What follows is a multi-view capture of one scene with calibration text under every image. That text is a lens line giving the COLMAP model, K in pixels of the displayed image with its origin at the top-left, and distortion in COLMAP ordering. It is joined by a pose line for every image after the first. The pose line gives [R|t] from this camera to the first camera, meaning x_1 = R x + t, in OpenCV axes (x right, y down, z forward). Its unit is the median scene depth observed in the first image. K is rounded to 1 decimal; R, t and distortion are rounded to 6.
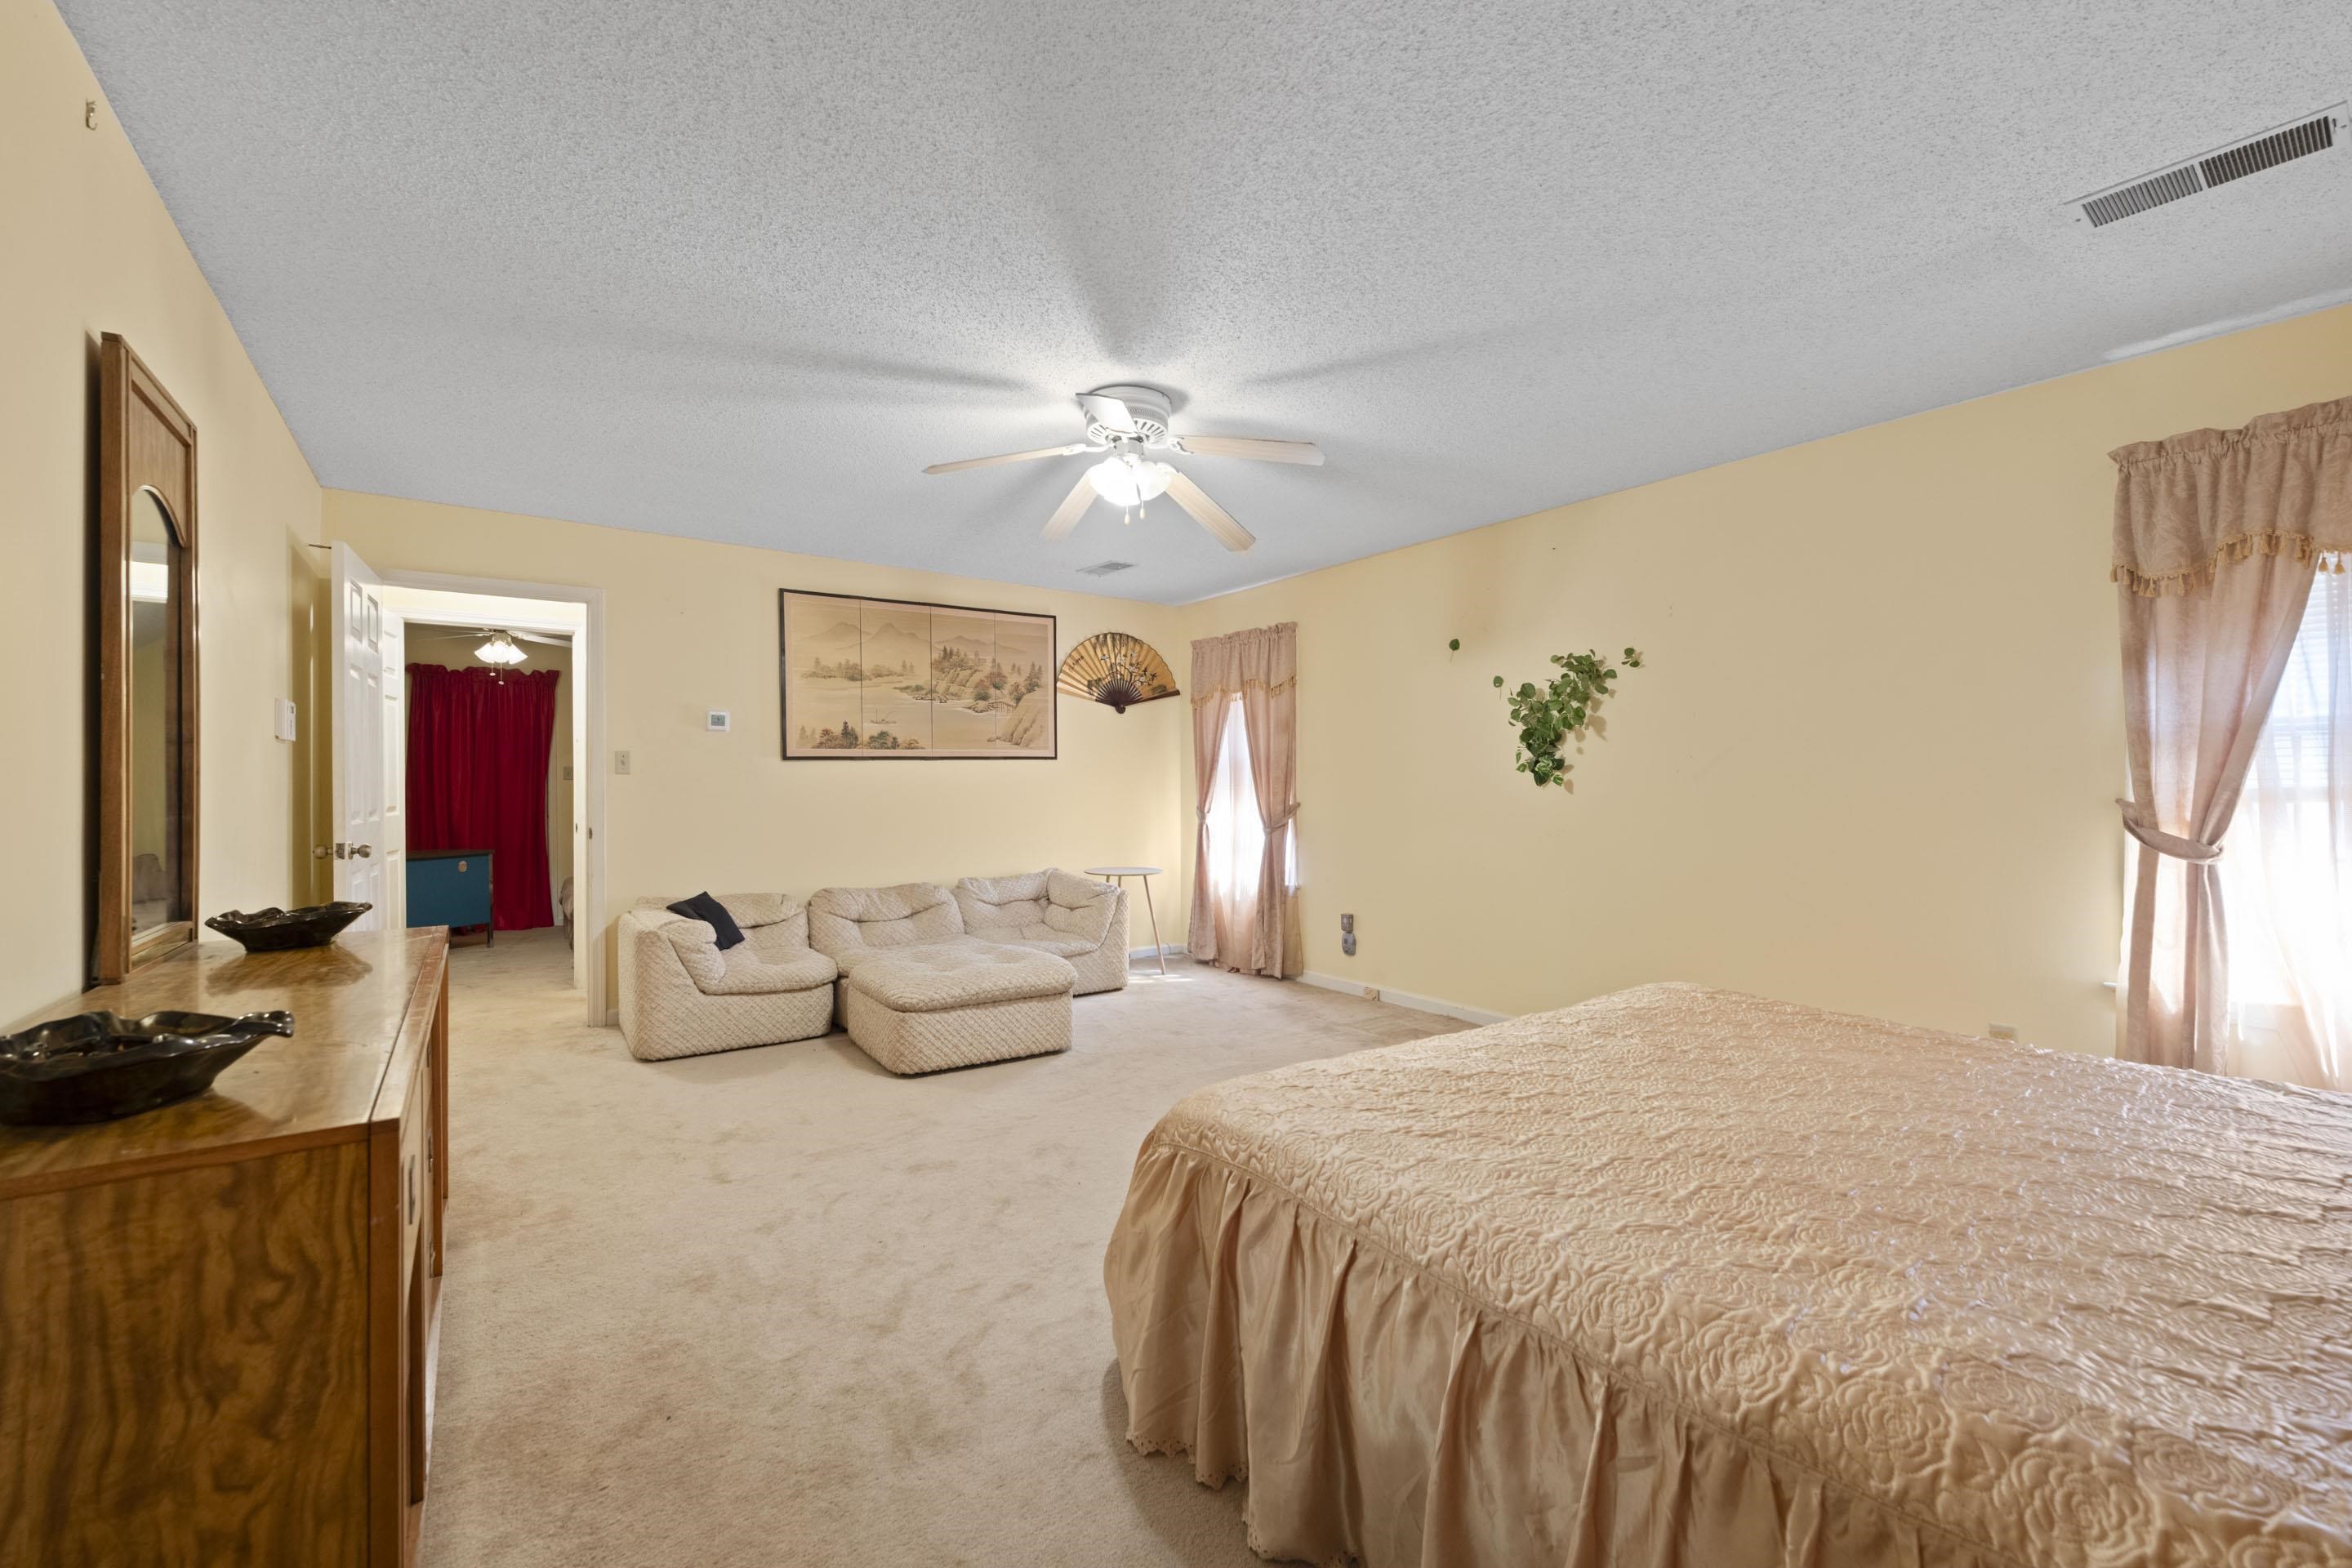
lens RADIAL K [[948.9, 0, 1175.4], [0, 948.9, 784.7], [0, 0, 1]] dist [-0.004151, -0.000010]
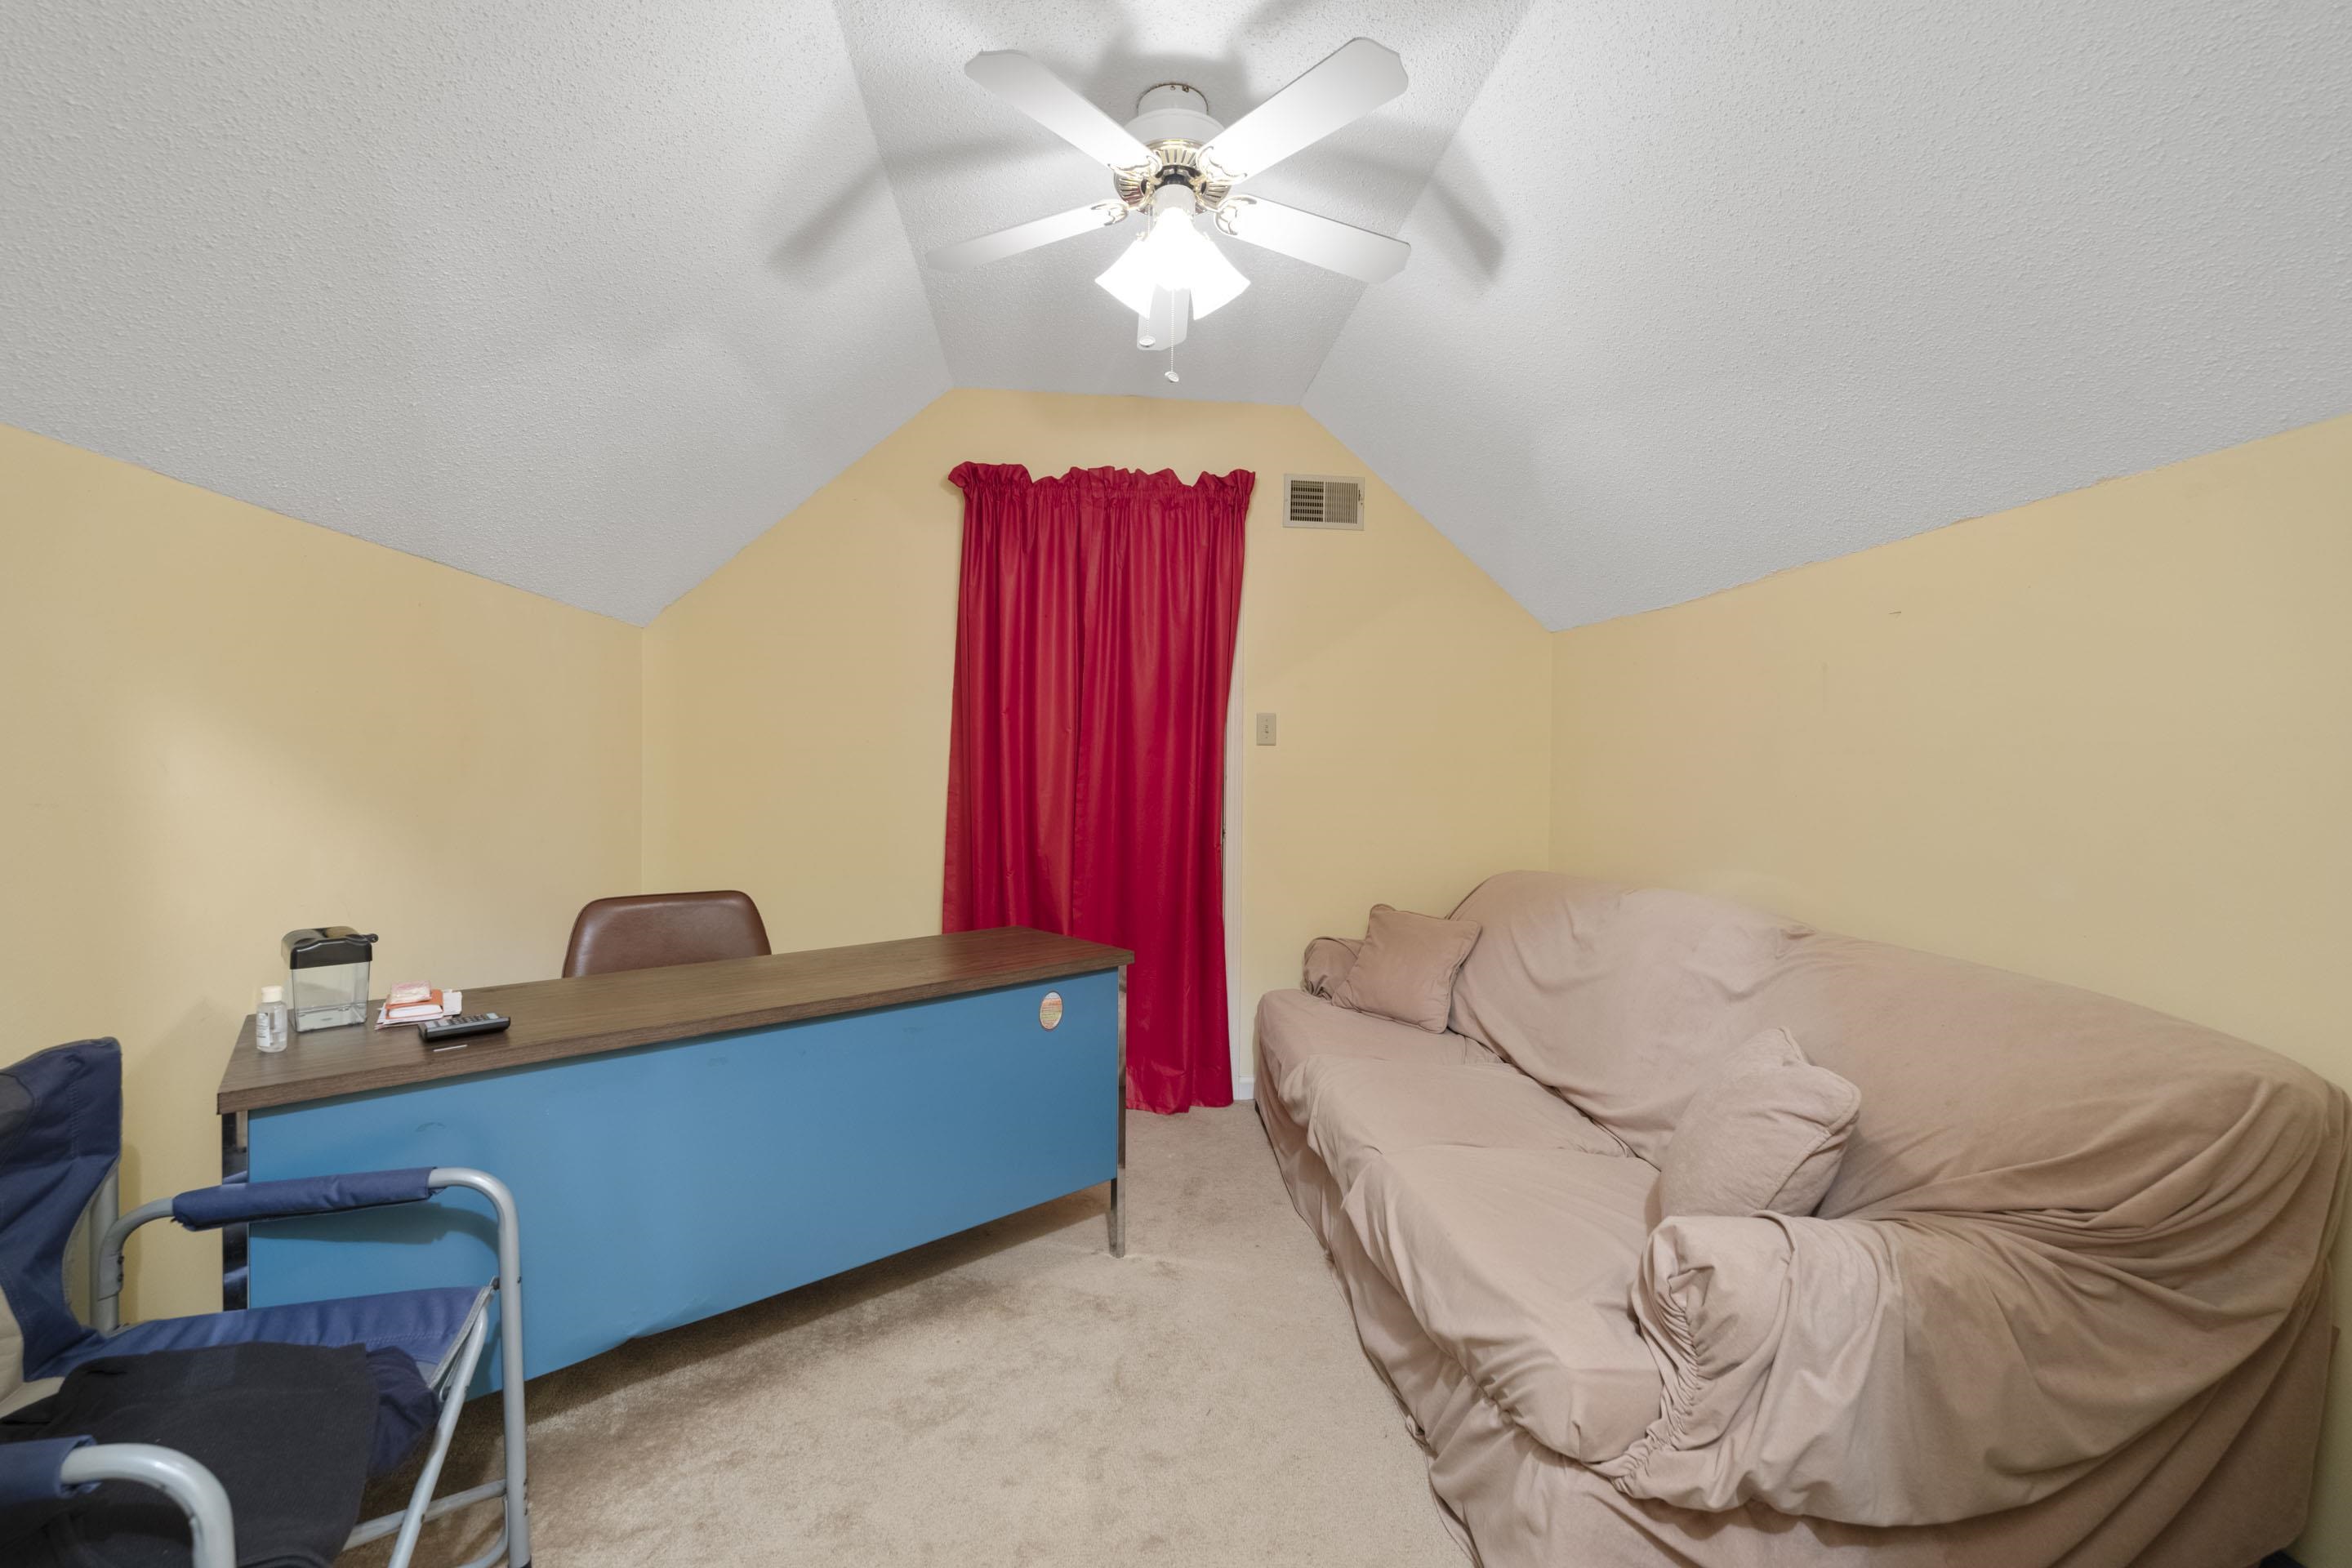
lens RADIAL K [[948.9, 0, 1174.2], [0, 948.9, 779.3], [0, 0, 1]] dist [-0.004151, -0.000010]
pose [[0.863778, 0.016201, -0.503613, -0.494352], [-0.015060, 0.999867, 0.006334, 0.007488], [0.503648, 0.002113, 0.863906, 0.660220]]
